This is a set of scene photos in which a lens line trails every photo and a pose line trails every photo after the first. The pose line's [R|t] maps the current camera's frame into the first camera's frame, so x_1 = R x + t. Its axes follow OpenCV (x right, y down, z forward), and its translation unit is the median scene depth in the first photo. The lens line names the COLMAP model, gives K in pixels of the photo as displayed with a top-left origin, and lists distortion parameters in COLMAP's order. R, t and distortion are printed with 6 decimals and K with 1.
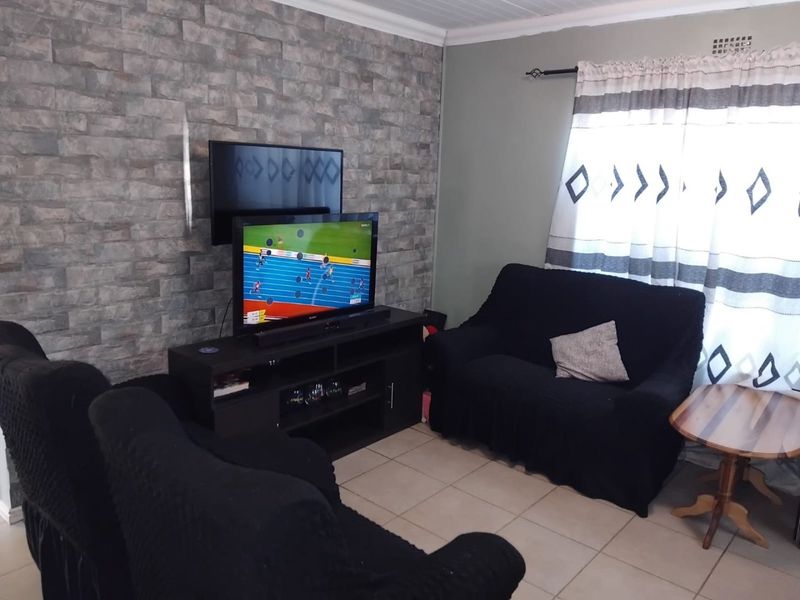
lens RADIAL K [[635.6, 0, 400.0], [0, 635.6, 300.0], [0, 0, 1]] dist [0.108508, -0.177128]
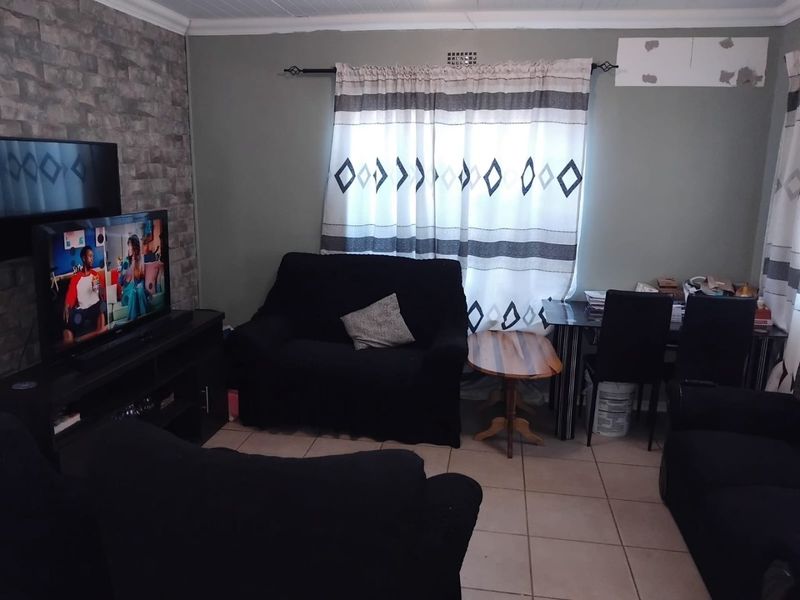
lens RADIAL K [[635.6, 0, 400.0], [0, 635.6, 300.0], [0, 0, 1]] dist [0.108508, -0.177128]
pose [[0.849281, -0.130181, 0.511639, -0.247411], [0.121289, 0.991311, 0.050897, -0.012657], [-0.513819, 0.018830, 0.857692, 0.012681]]
